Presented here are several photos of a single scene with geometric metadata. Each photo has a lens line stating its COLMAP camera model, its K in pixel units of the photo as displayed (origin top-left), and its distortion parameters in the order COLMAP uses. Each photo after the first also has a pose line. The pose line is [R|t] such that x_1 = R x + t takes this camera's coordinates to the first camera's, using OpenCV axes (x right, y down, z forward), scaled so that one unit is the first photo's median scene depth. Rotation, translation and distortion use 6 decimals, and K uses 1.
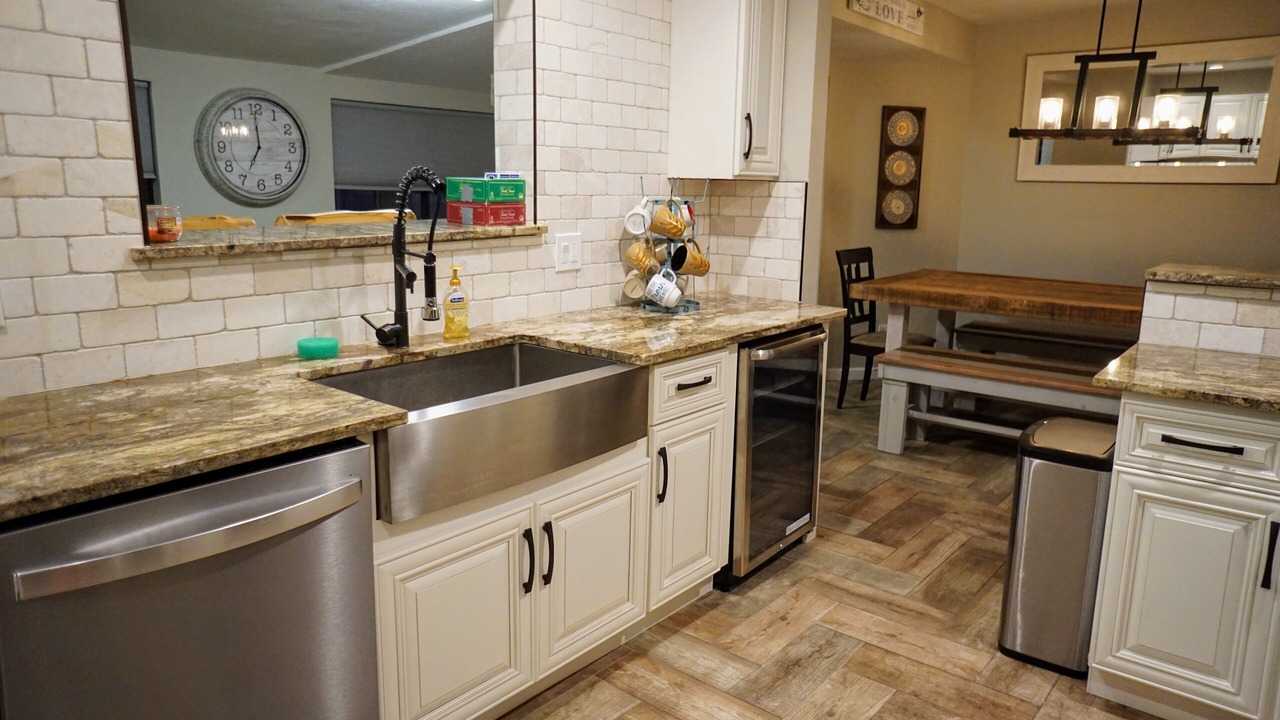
lens RADIAL K [[866.9, 0, 634.8], [0, 866.9, 354.8], [0, 0, 1]] dist [-0.053279, 0.064490]
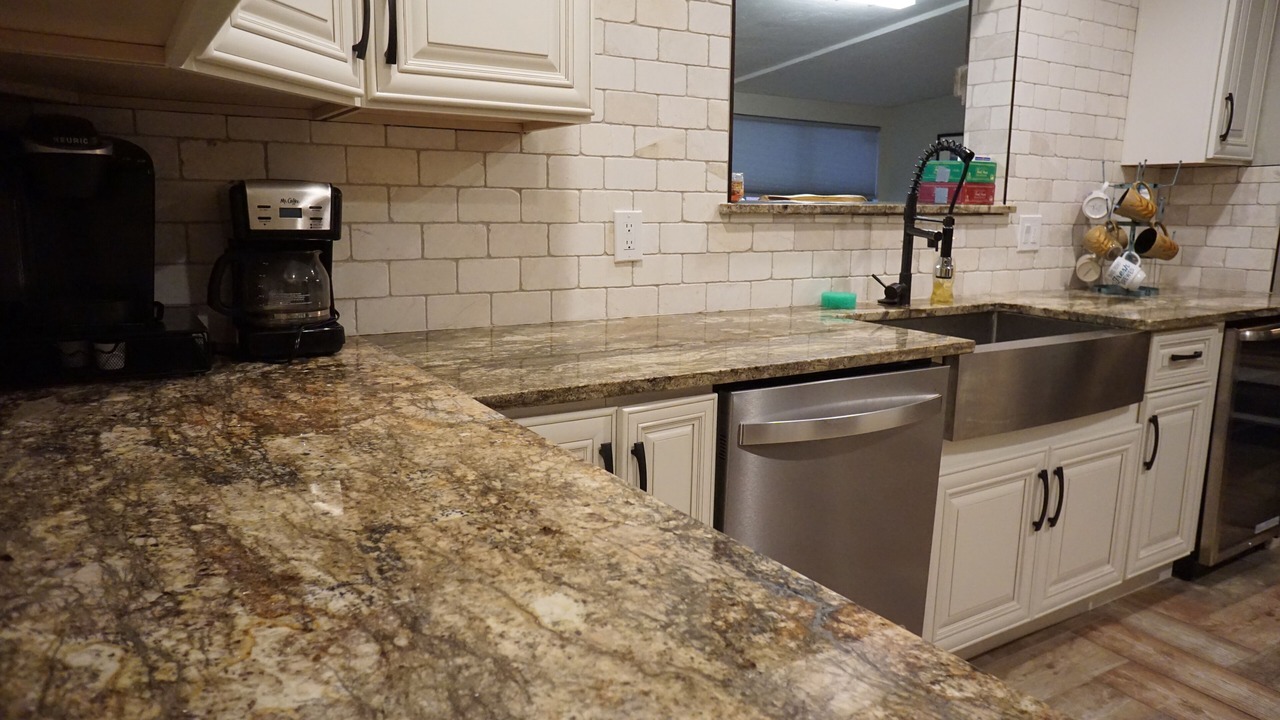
lens RADIAL K [[866.9, 0, 610.0], [0, 866.9, 361.5], [0, 0, 1]] dist [-0.053279, 0.064490]
pose [[0.945634, 0.050197, -0.321336, -0.249511], [-0.059631, 0.998028, -0.019580, 0.100608], [0.319720, 0.037677, 0.946763, -0.156908]]
